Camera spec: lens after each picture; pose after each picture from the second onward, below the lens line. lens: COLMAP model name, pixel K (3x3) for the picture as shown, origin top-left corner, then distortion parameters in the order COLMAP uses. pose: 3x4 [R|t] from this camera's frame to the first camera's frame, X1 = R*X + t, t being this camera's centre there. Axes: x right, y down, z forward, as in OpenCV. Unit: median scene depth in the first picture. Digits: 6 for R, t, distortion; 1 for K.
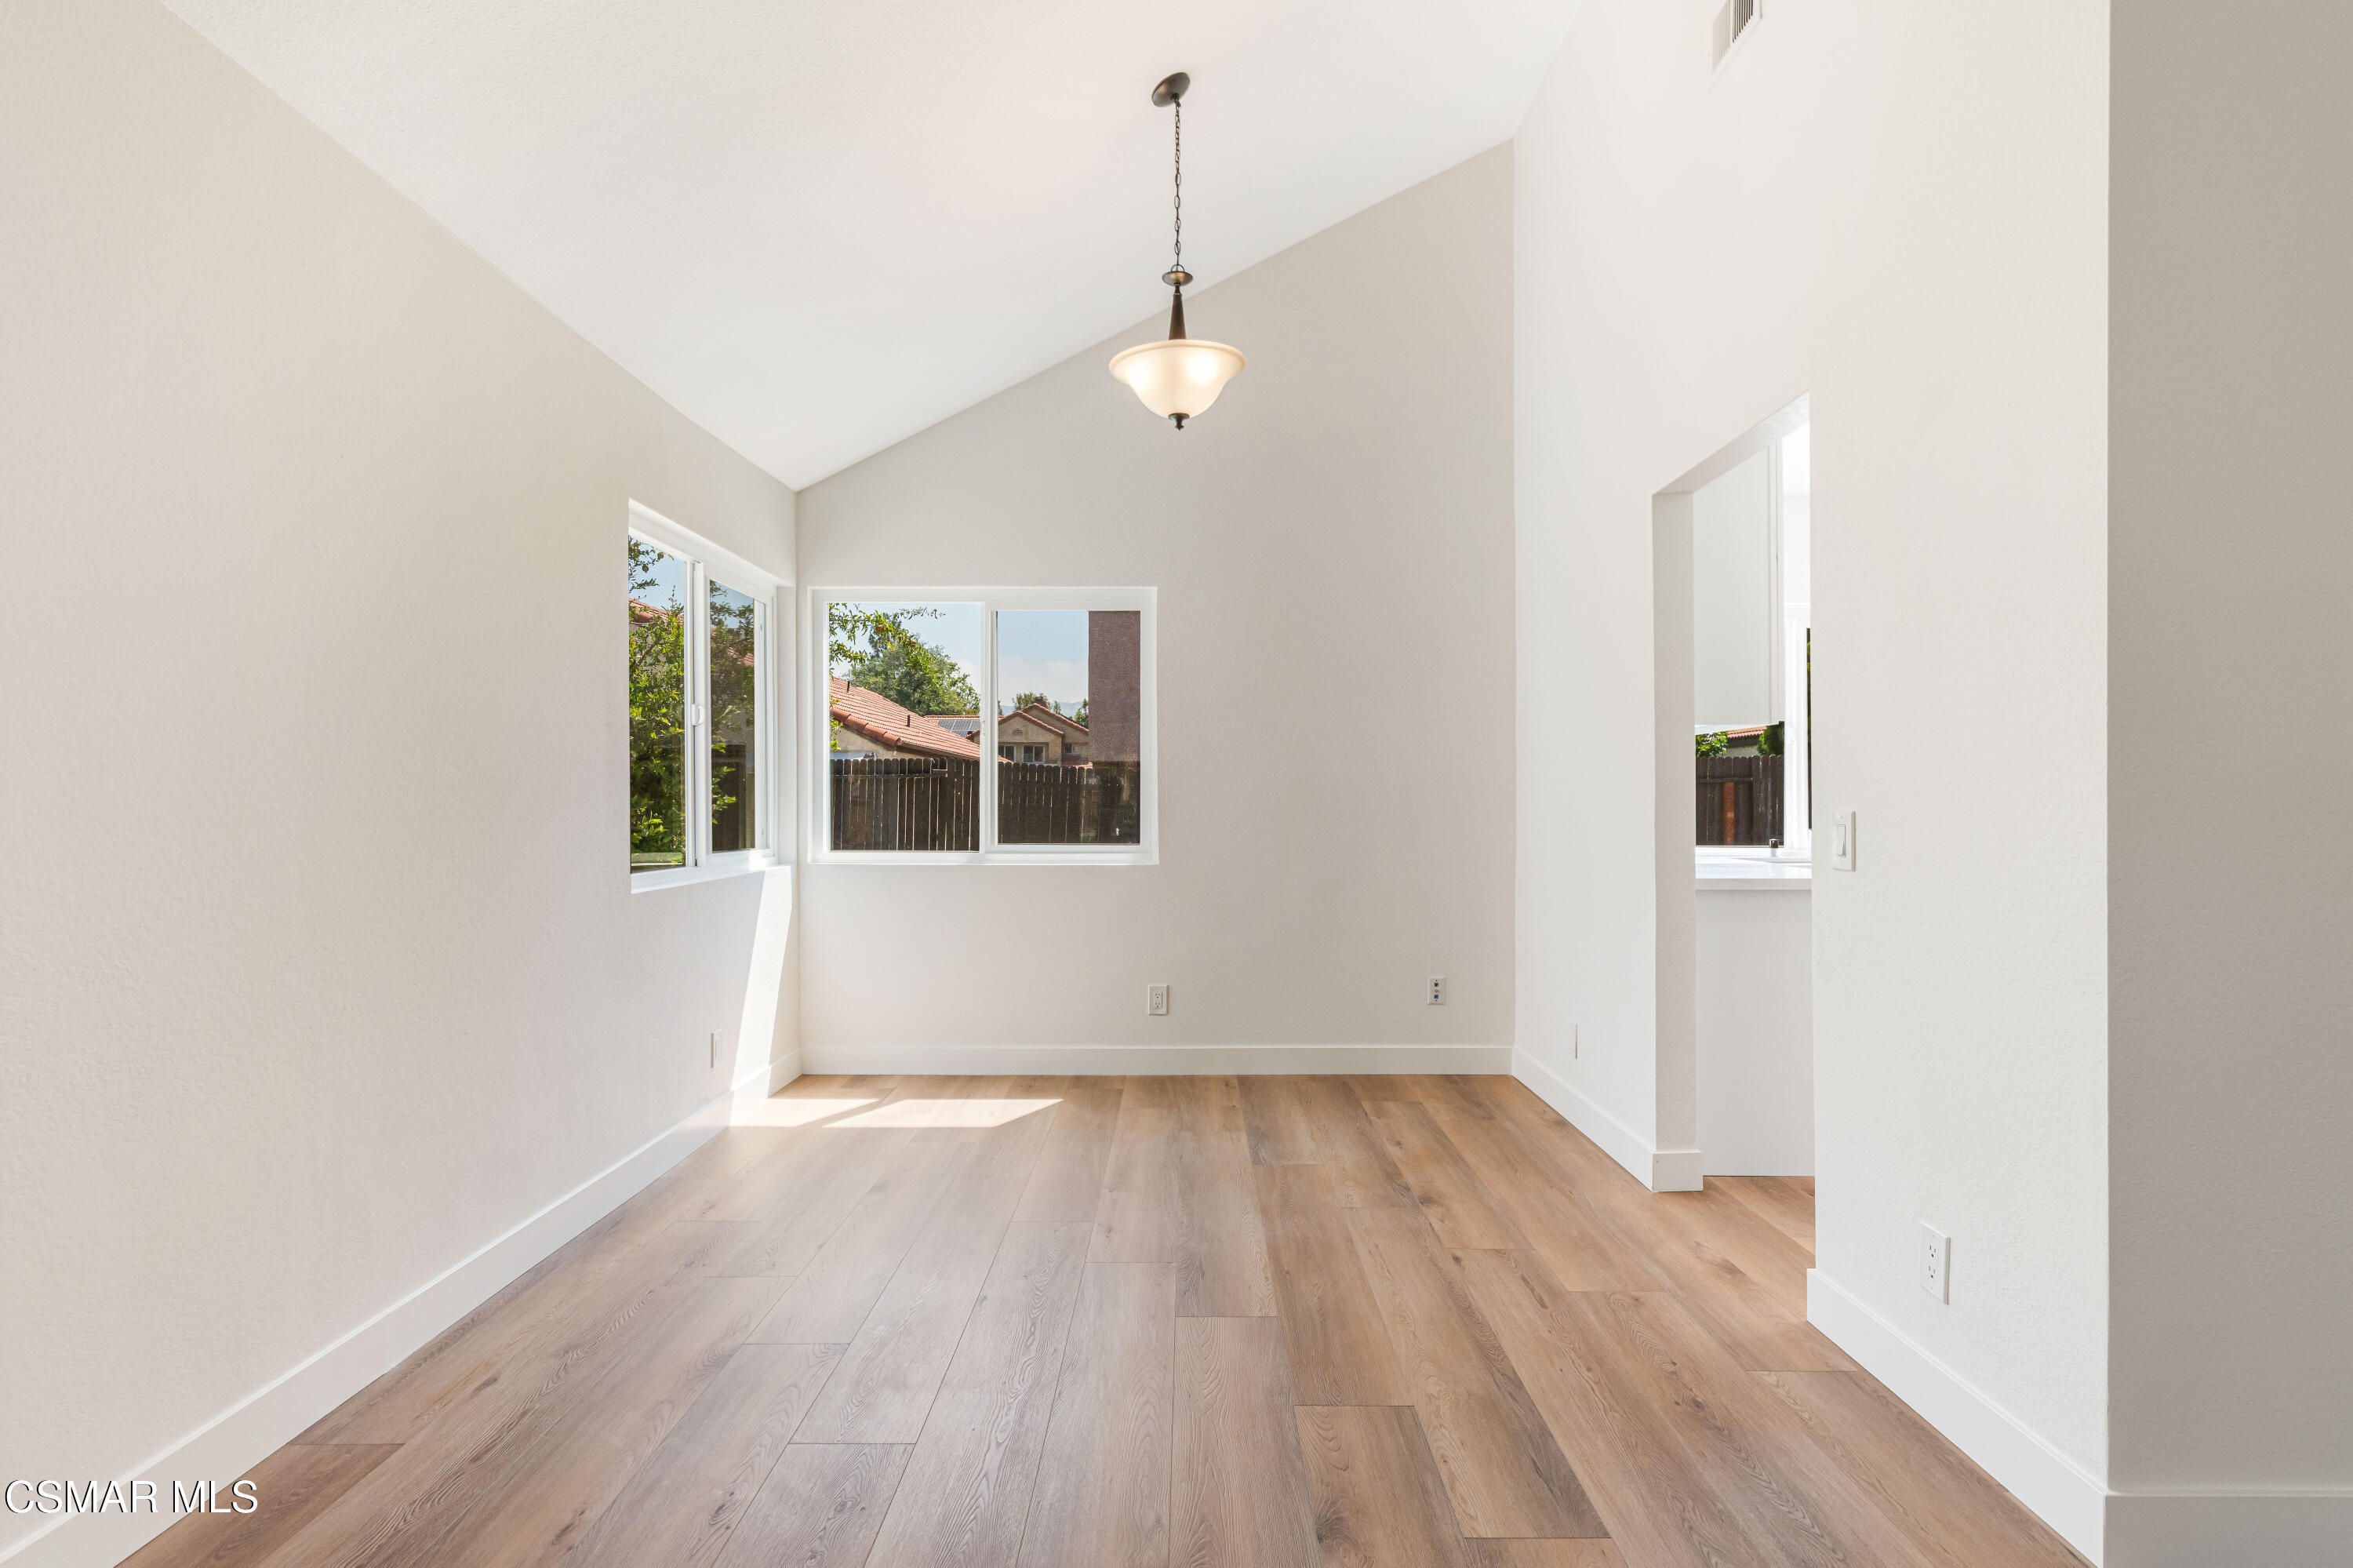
lens RADIAL K [[1189.8, 0, 1175.1], [0, 1189.8, 793.6], [0, 0, 1]] dist [0.007956, 0.000580]
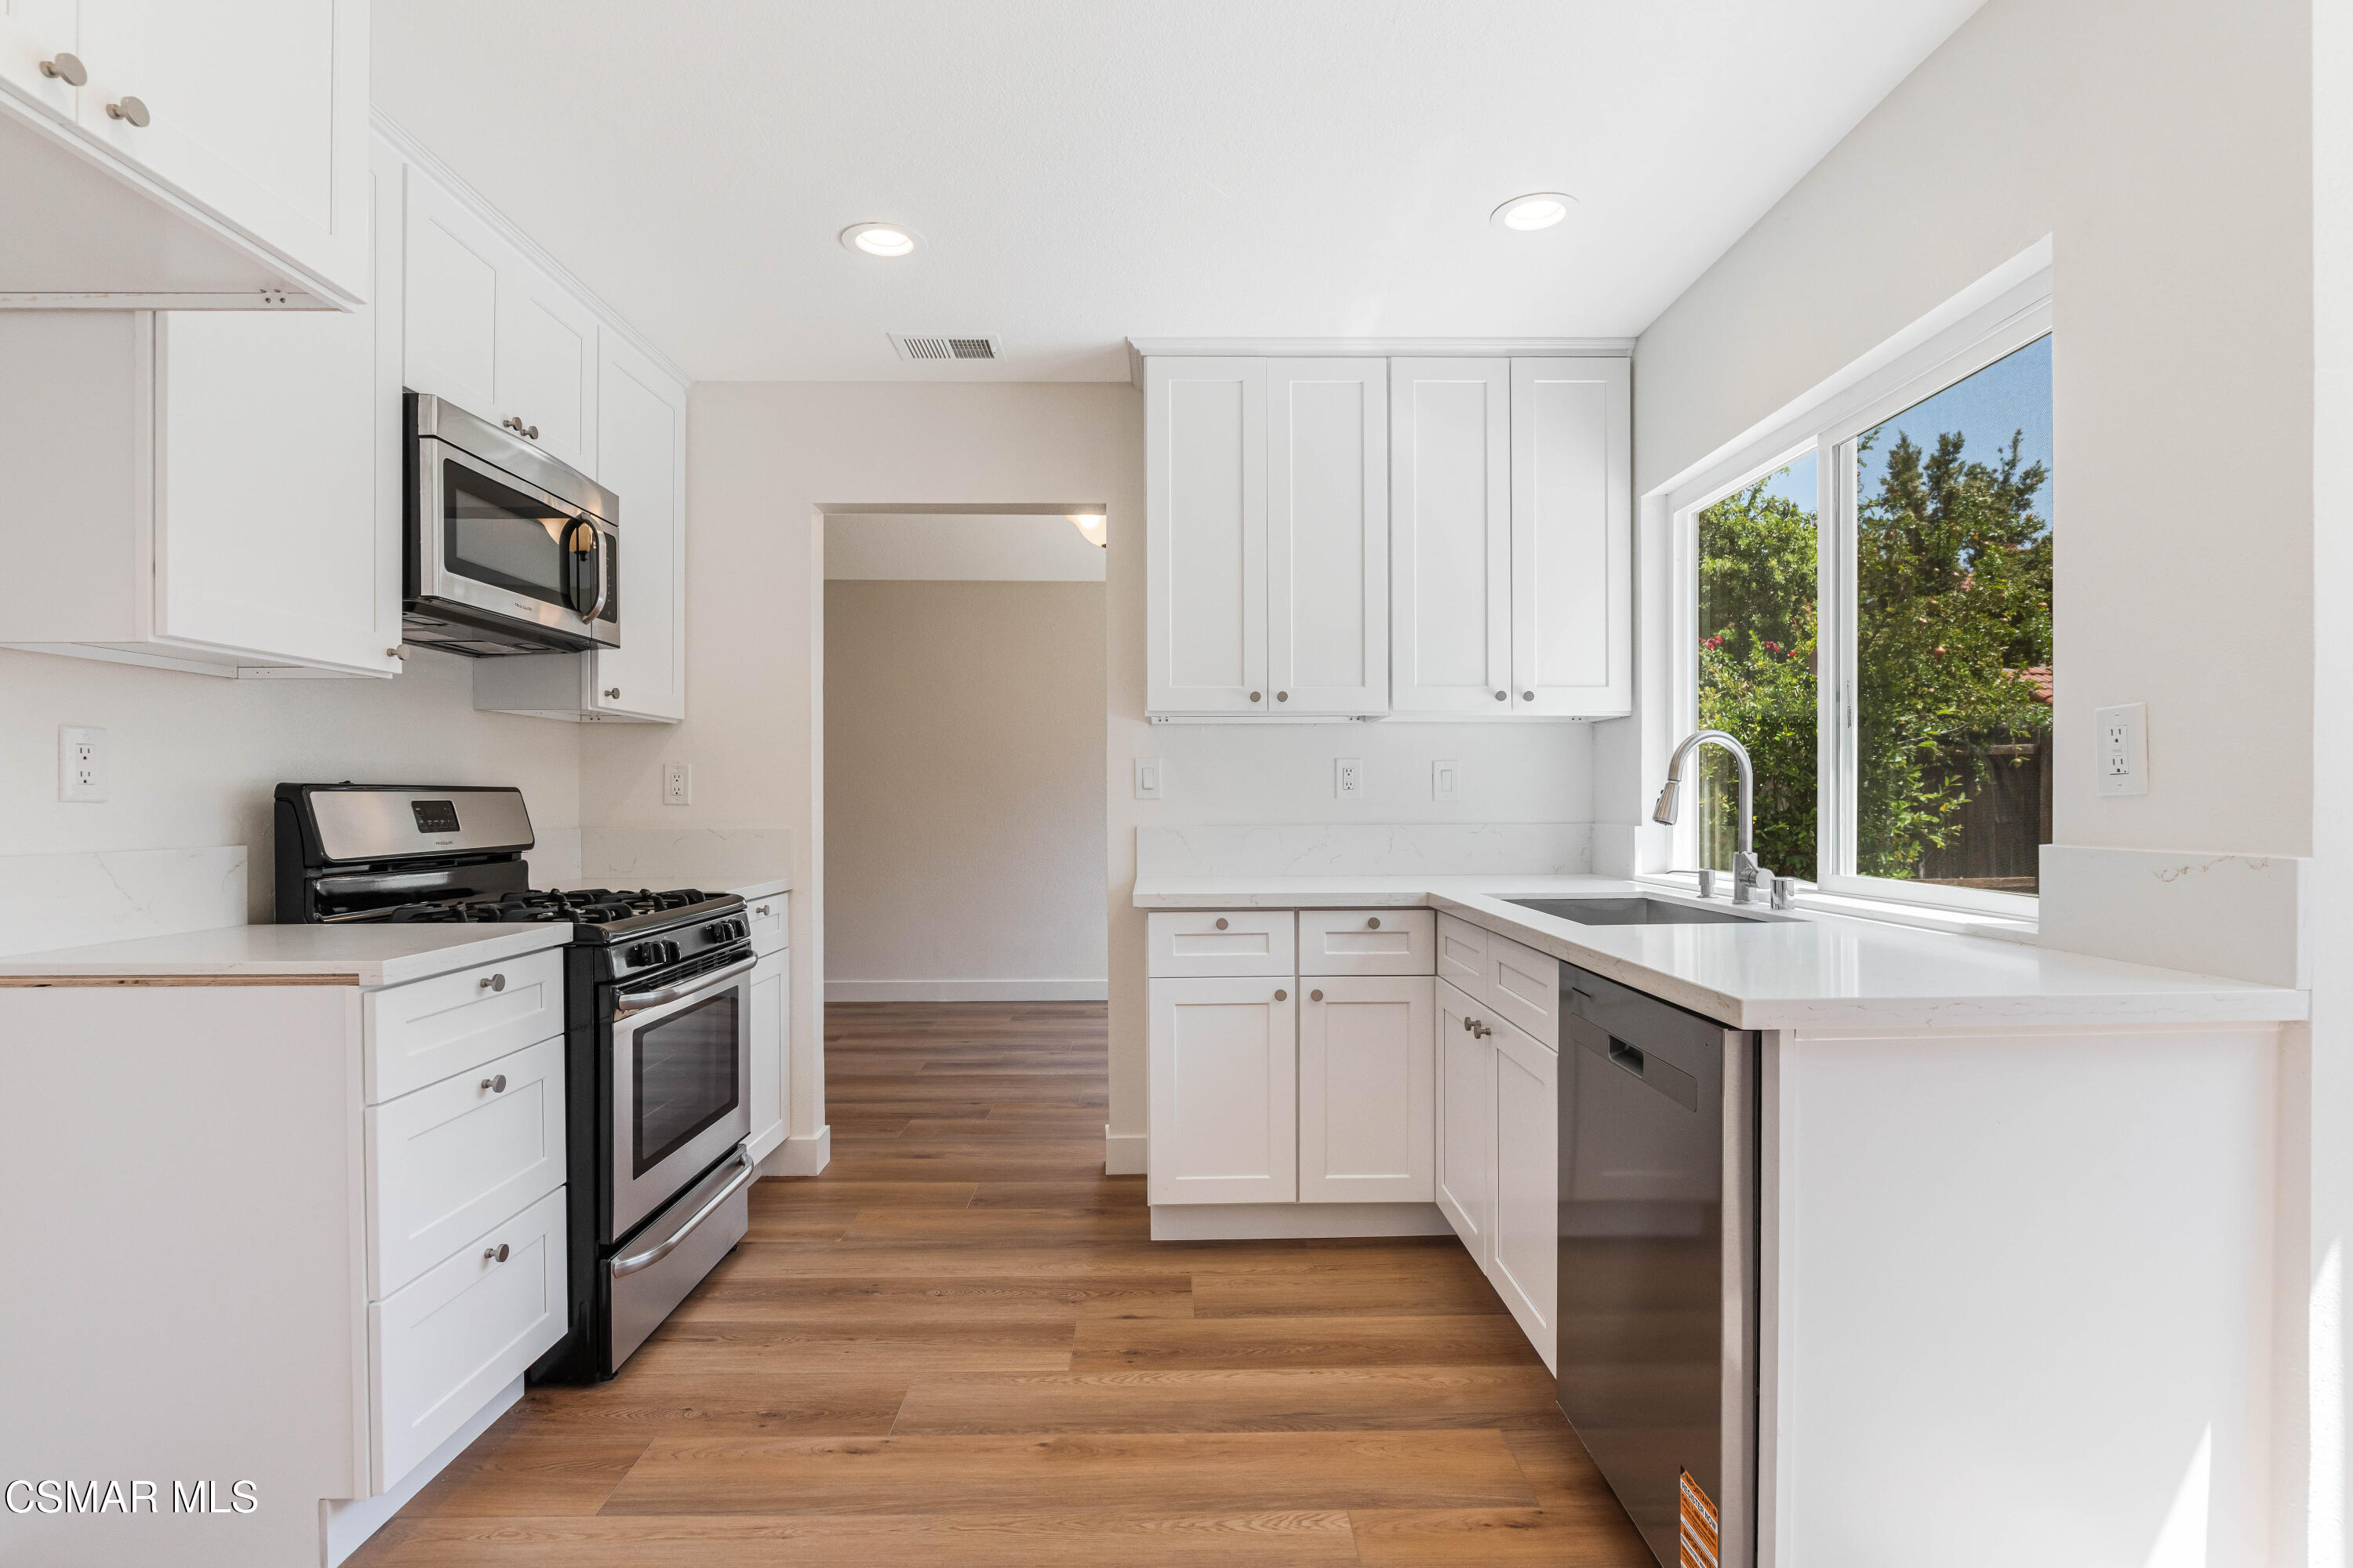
lens RADIAL K [[1149.8, 0, 1182.6], [0, 1149.8, 803.5], [0, 0, 1]] dist [-0.024840, -0.000173]
pose [[0.023336, 0.003095, -0.999723, 1.466436], [0.009410, 0.999950, 0.003315, 0.003721], [0.999683, -0.009485, 0.023306, 1.062465]]
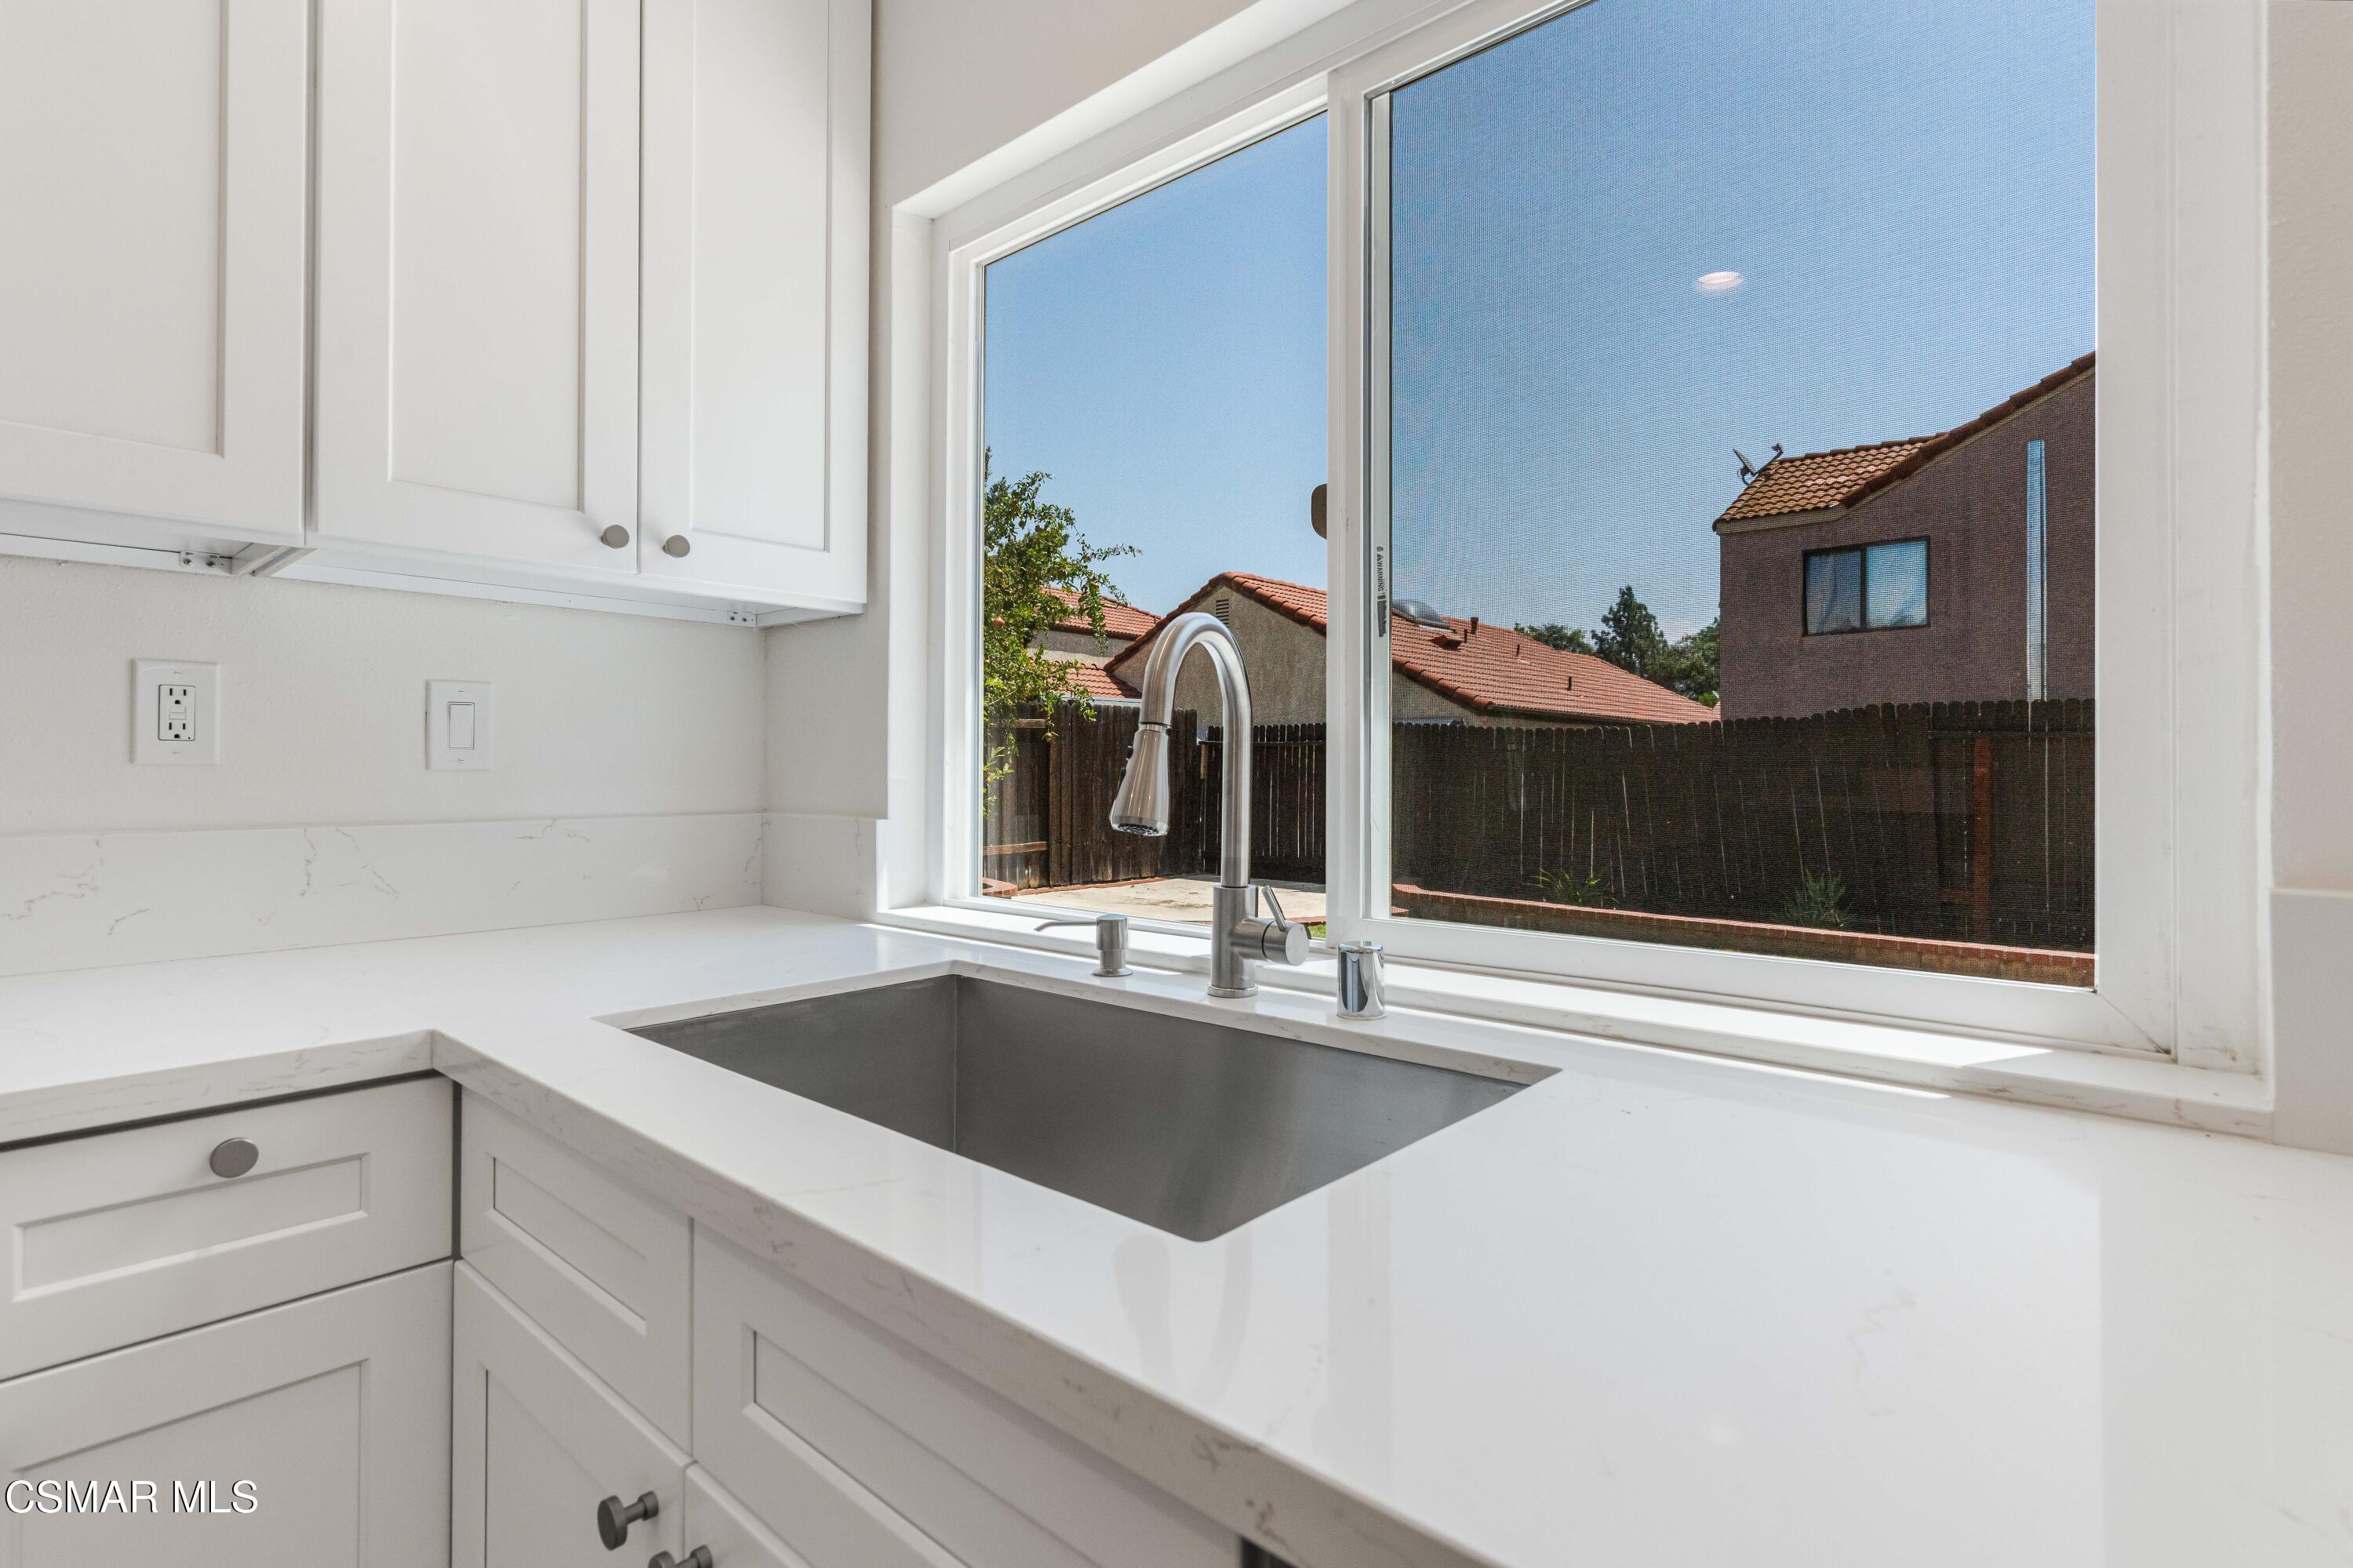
lens RADIAL K [[1139.6, 0, 1171.1], [0, 1139.6, 753.4], [0, 0, 1]] dist [-0.001584, -0.000346]
pose [[0.748553, -0.007171, -0.663036, 0.959883], [0.002146, 0.999962, -0.008392, 0.004656], [0.663071, 0.004859, 0.748541, 1.169105]]
